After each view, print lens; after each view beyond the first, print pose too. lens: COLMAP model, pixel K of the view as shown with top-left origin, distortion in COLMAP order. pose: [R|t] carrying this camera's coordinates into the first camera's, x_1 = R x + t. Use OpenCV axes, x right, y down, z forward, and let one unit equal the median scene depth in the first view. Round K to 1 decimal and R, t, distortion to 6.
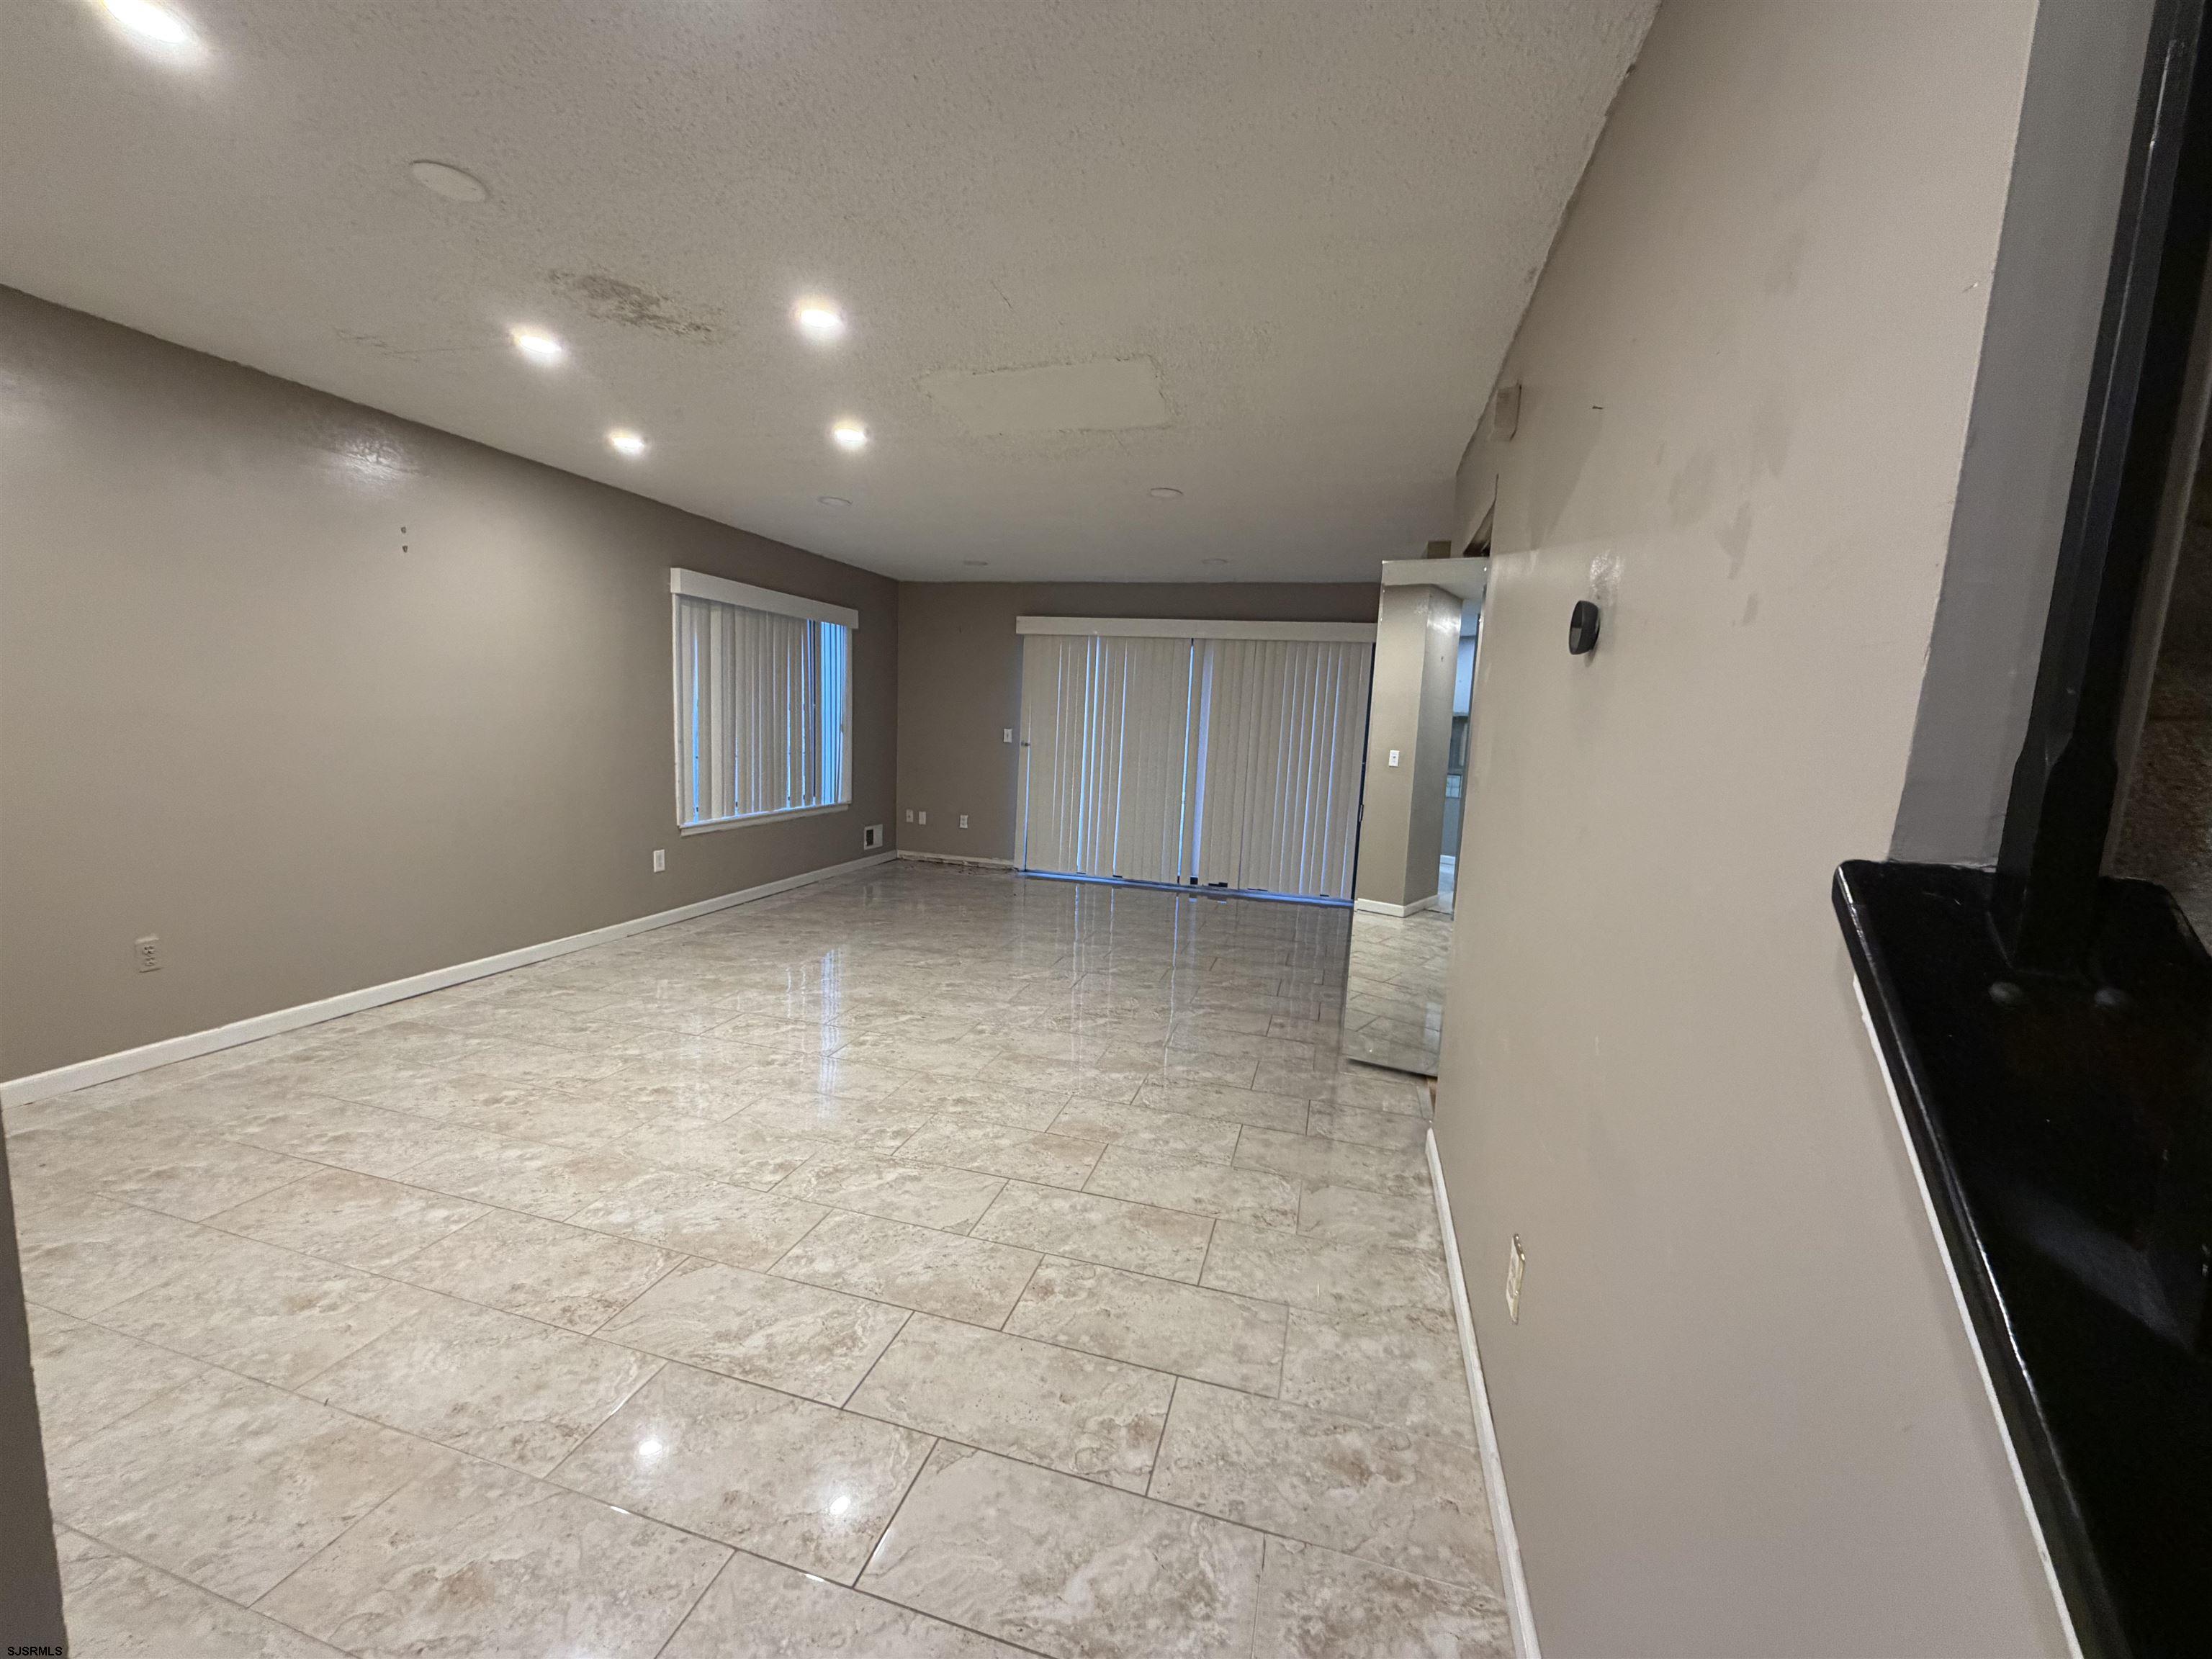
lens RADIAL K [[880.9, 0, 1104.7], [0, 880.9, 832.7], [0, 0, 1]] dist [-0.000238, -0.000095]
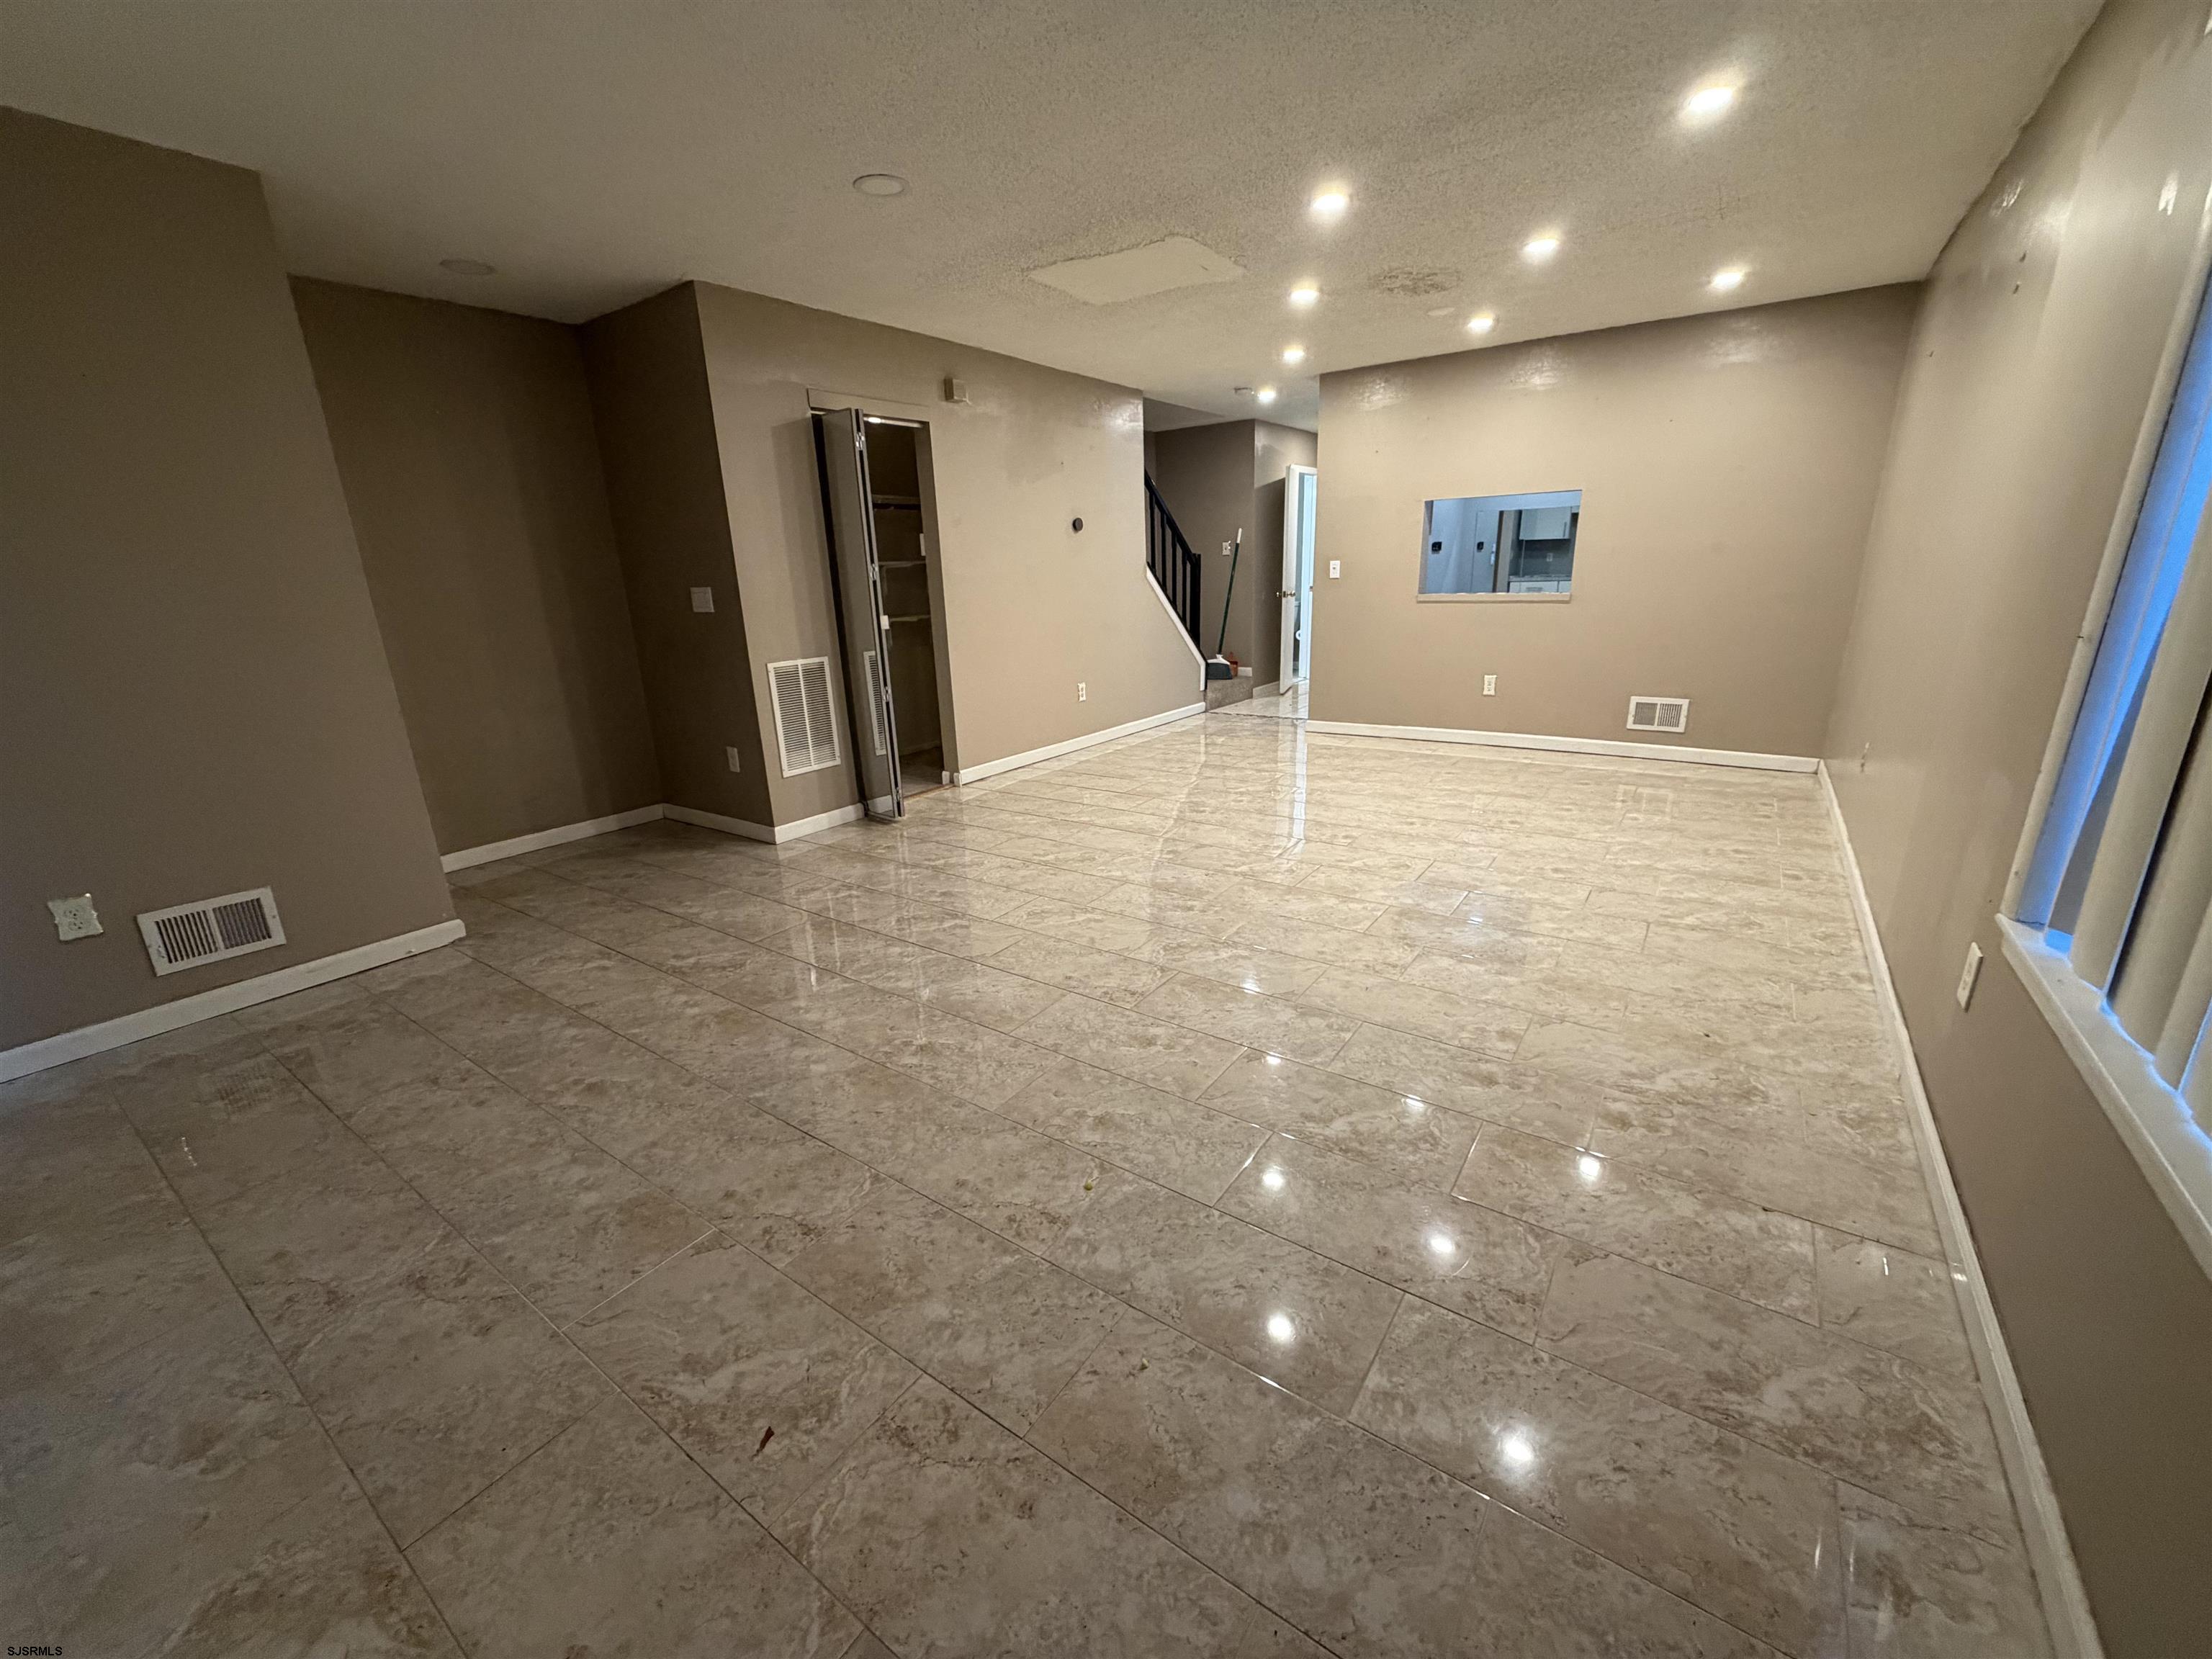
lens RADIAL K [[880.9, 0, 1107.4], [0, 880.9, 825.7], [0, 0, 1]] dist [-0.000238, -0.000095]
pose [[-0.944647, -0.108396, 0.309665, -0.410291], [0.031570, 0.909434, 0.414647, -0.257859], [-0.326567, 0.401471, -0.855672, 2.002539]]
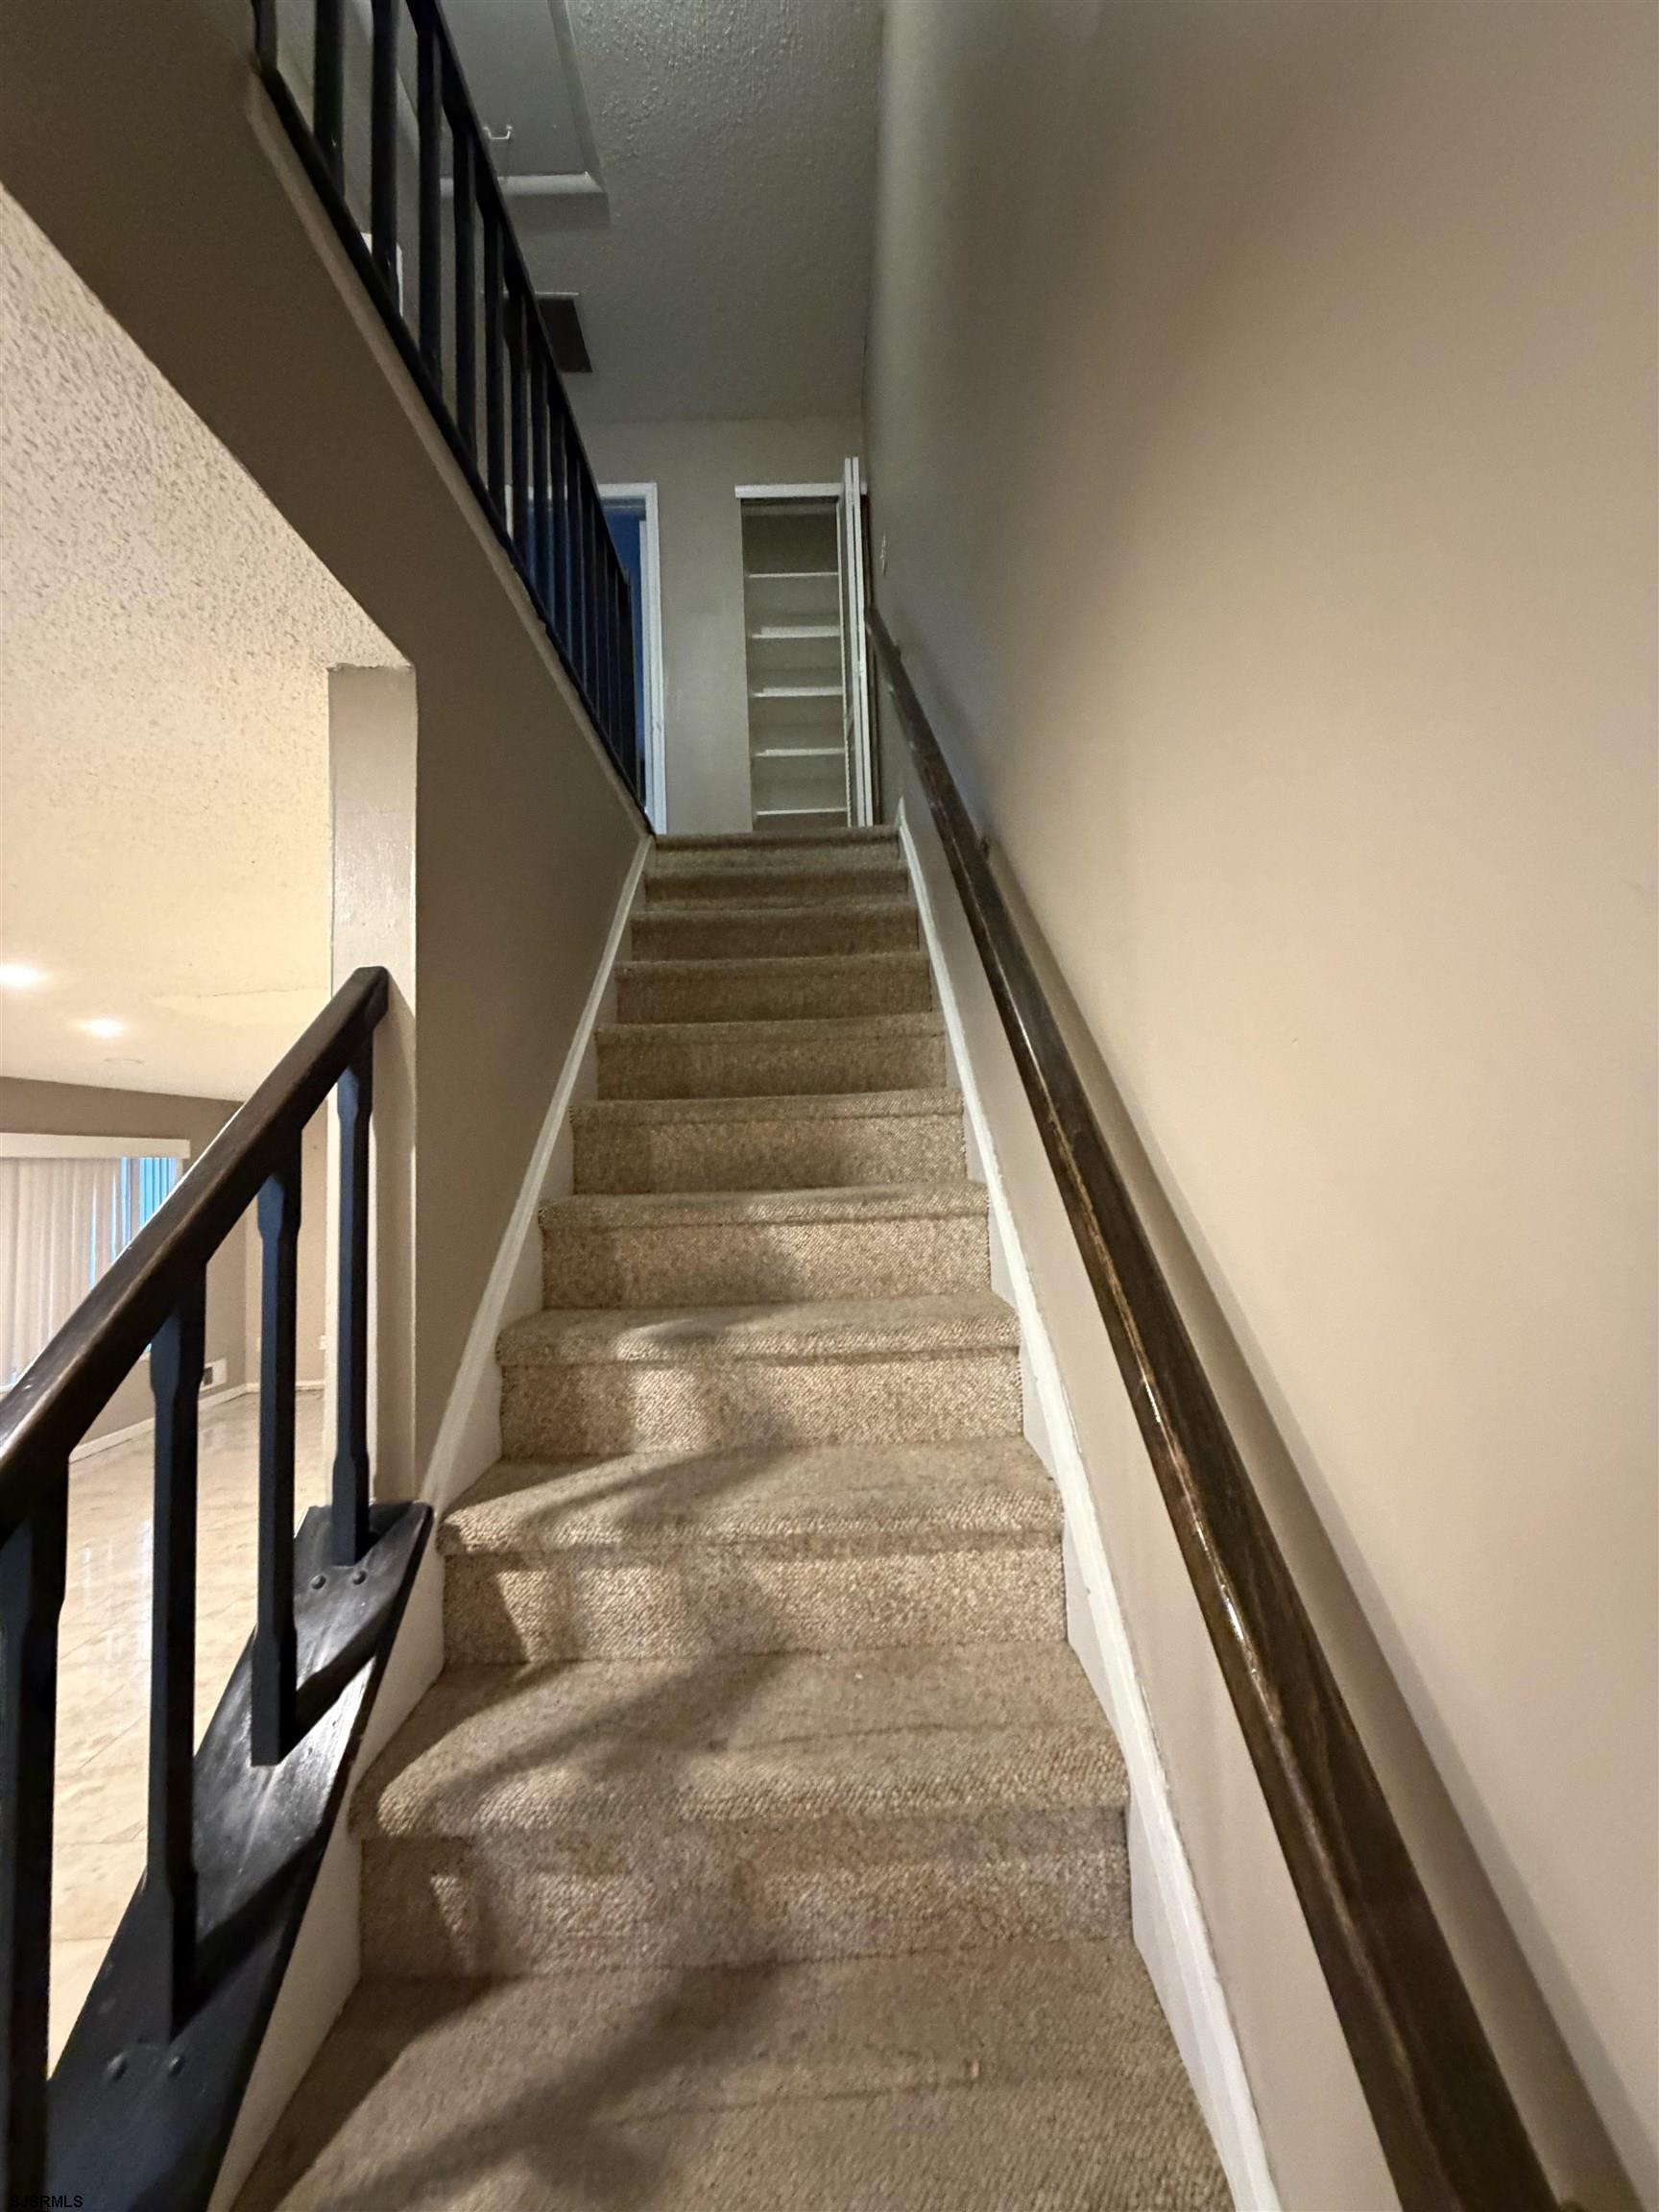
lens RADIAL K [[880.9, 0, 826.8], [0, 880.9, 1107.9], [0, 0, 1]] dist [-0.000238, -0.000095]
pose [[0.958097, -0.063012, 0.279429, 0.246211], [0.116471, 0.976921, -0.179052, -0.060634], [-0.261697, 0.204094, 0.943324, -0.221408]]
